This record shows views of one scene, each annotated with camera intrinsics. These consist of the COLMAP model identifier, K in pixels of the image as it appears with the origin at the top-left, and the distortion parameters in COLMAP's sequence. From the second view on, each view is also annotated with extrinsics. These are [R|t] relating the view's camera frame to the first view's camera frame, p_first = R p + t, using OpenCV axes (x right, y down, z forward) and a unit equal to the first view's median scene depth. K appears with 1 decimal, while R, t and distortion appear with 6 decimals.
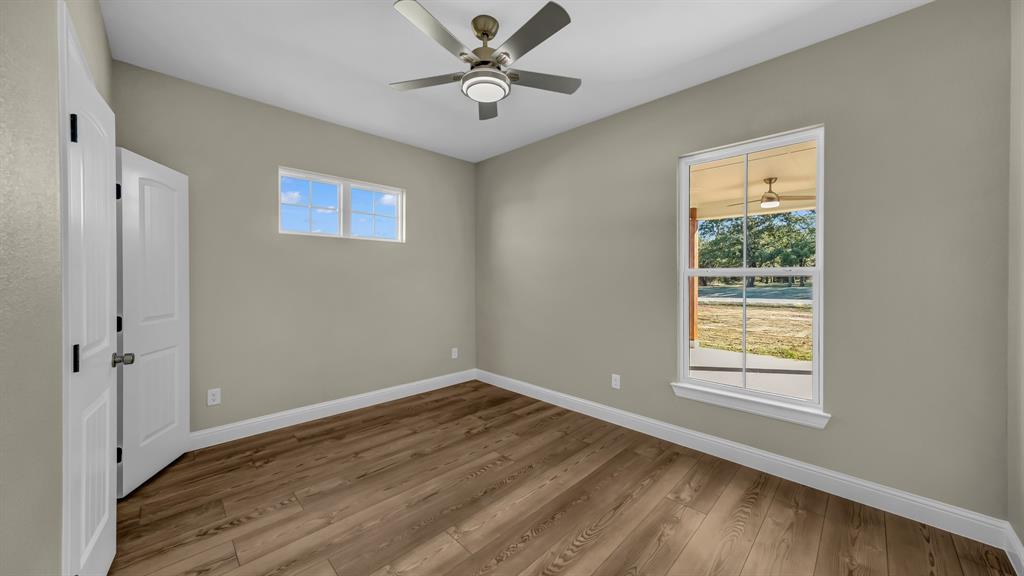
lens RADIAL K [[369.1, 0, 518.7], [0, 369.1, 284.1], [0, 0, 1]] dist [0.001224, 0.000146]
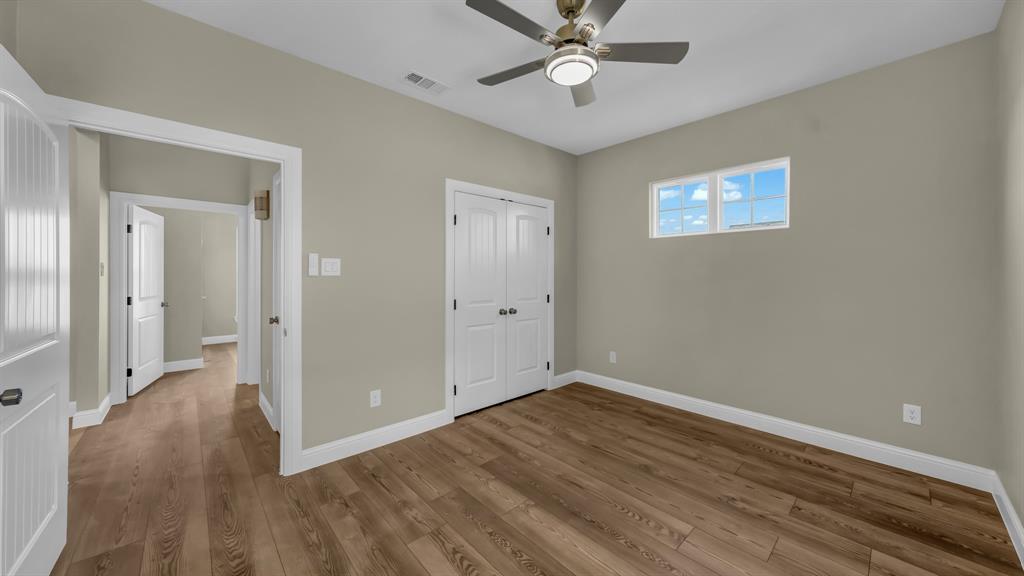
lens RADIAL K [[403.6, 0, 518.5], [0, 403.6, 282.7], [0, 0, 1]] dist [0.002702, 0.000433]
pose [[-0.116381, 0.013043, -0.993119, 0.705642], [-0.015234, 0.999773, 0.014916, 0.008649], [0.993088, 0.016865, -0.116156, 0.788396]]
